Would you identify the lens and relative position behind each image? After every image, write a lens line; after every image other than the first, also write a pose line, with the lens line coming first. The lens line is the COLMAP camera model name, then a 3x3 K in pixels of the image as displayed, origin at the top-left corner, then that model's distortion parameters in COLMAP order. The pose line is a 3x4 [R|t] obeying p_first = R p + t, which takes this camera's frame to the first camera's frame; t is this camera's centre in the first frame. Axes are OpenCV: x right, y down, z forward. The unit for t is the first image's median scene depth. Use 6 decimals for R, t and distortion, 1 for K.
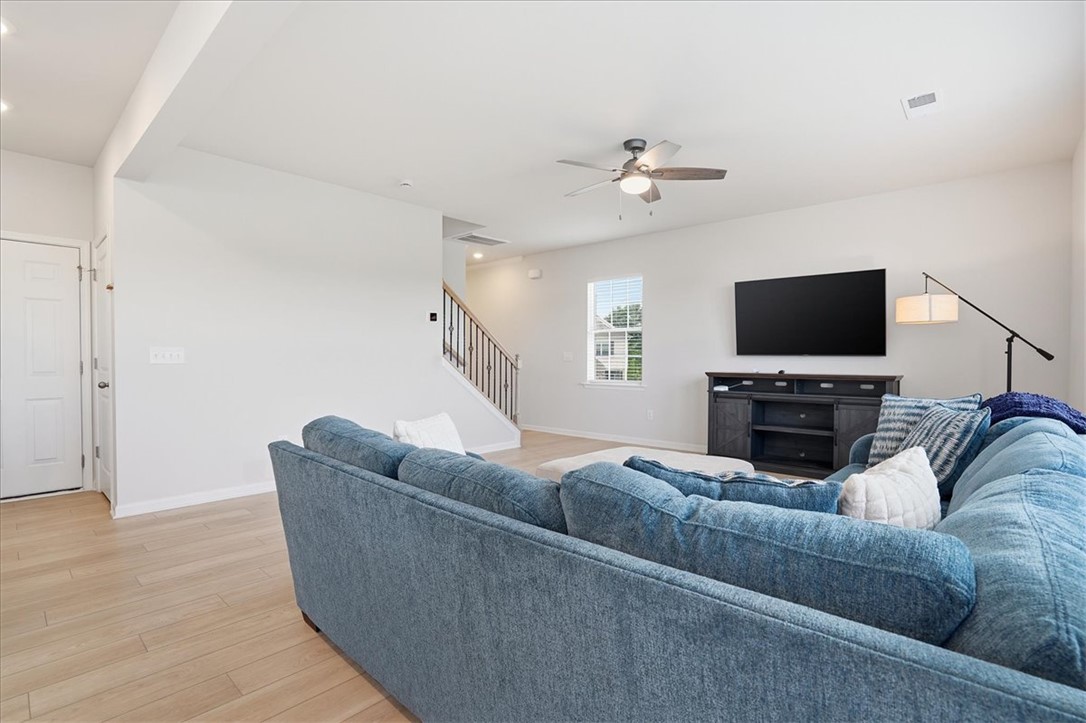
lens RADIAL K [[498.3, 0, 547.2], [0, 498.3, 360.3], [0, 0, 1]] dist [-0.042872, 0.014500]
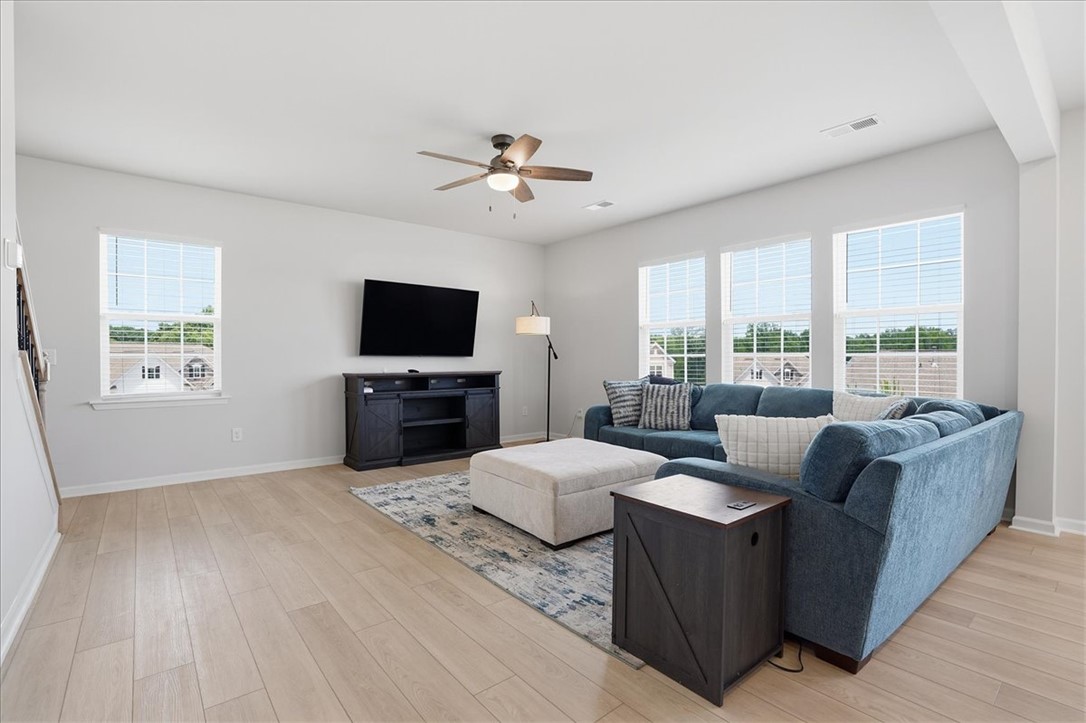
lens RADIAL K [[498.3, 0, 536.5], [0, 498.3, 363.8], [0, 0, 1]] dist [-0.042872, 0.014500]
pose [[0.138904, -0.014586, 0.990198, -0.562956], [0.004817, 0.999890, 0.014053, -0.006246], [-0.990294, 0.002818, 0.138959, 0.574489]]
